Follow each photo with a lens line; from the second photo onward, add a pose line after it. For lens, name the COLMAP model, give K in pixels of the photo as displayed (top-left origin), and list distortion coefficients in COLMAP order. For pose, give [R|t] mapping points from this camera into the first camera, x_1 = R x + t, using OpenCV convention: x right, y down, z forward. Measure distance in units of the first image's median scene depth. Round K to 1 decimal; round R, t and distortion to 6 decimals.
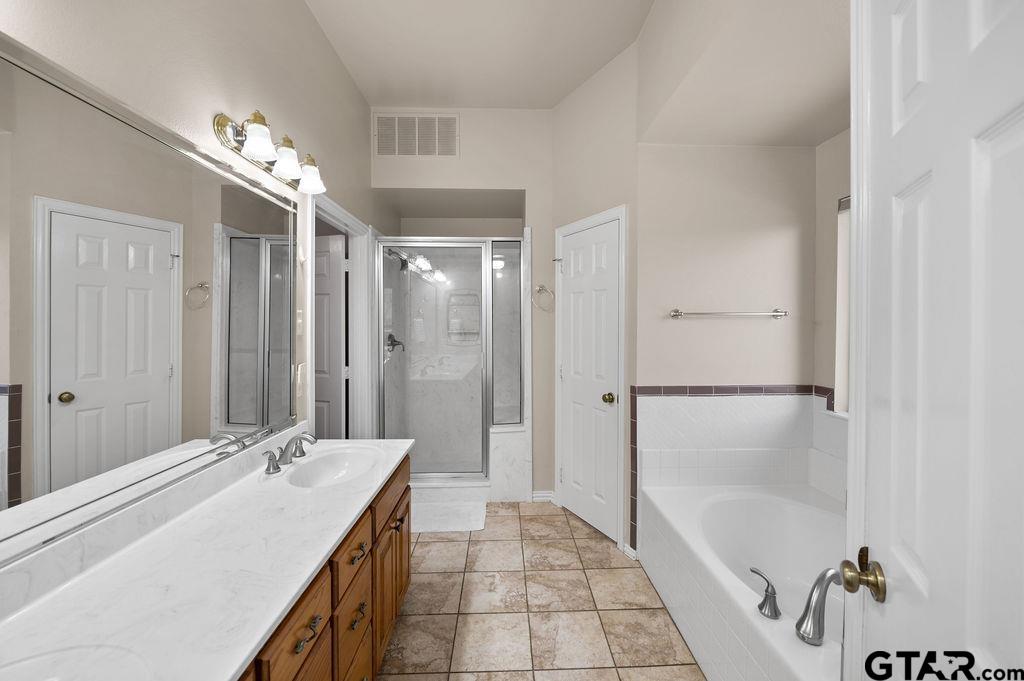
lens RADIAL K [[414.5, 0, 519.6], [0, 414.5, 328.5], [0, 0, 1]] dist [0.000757, 0.000030]
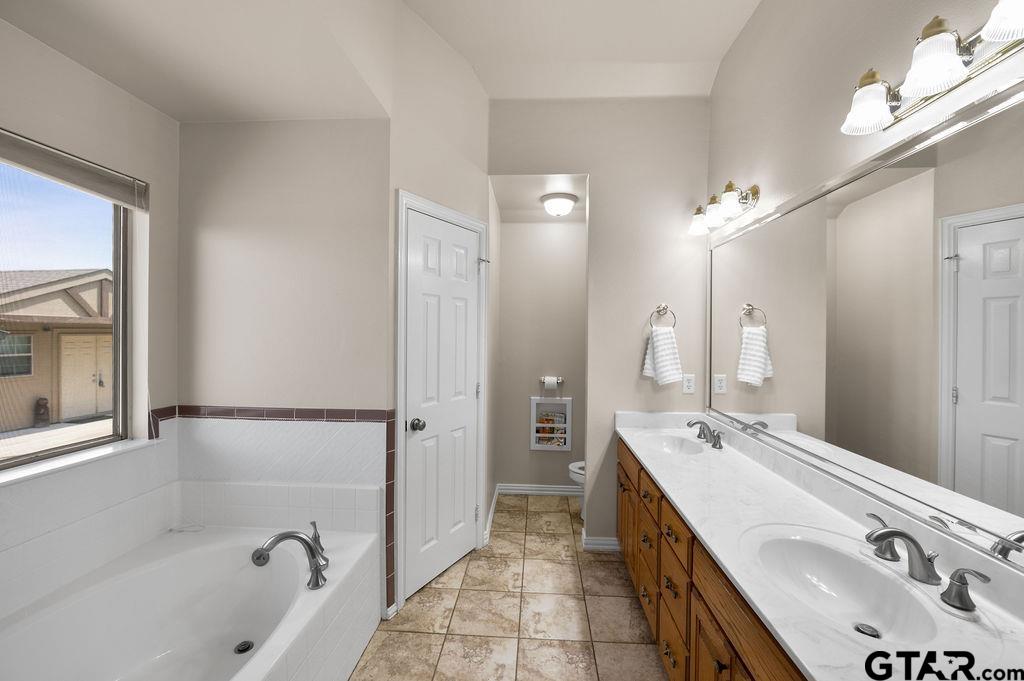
lens RADIAL K [[414.5, 0, 519.6], [0, 414.5, 328.5], [0, 0, 1]] dist [0.000757, 0.000030]
pose [[-0.995492, -0.012981, 0.093957, -0.062088], [-0.011994, 0.999867, 0.011057, -0.039495], [-0.094088, 0.009880, -0.995515, 2.014736]]
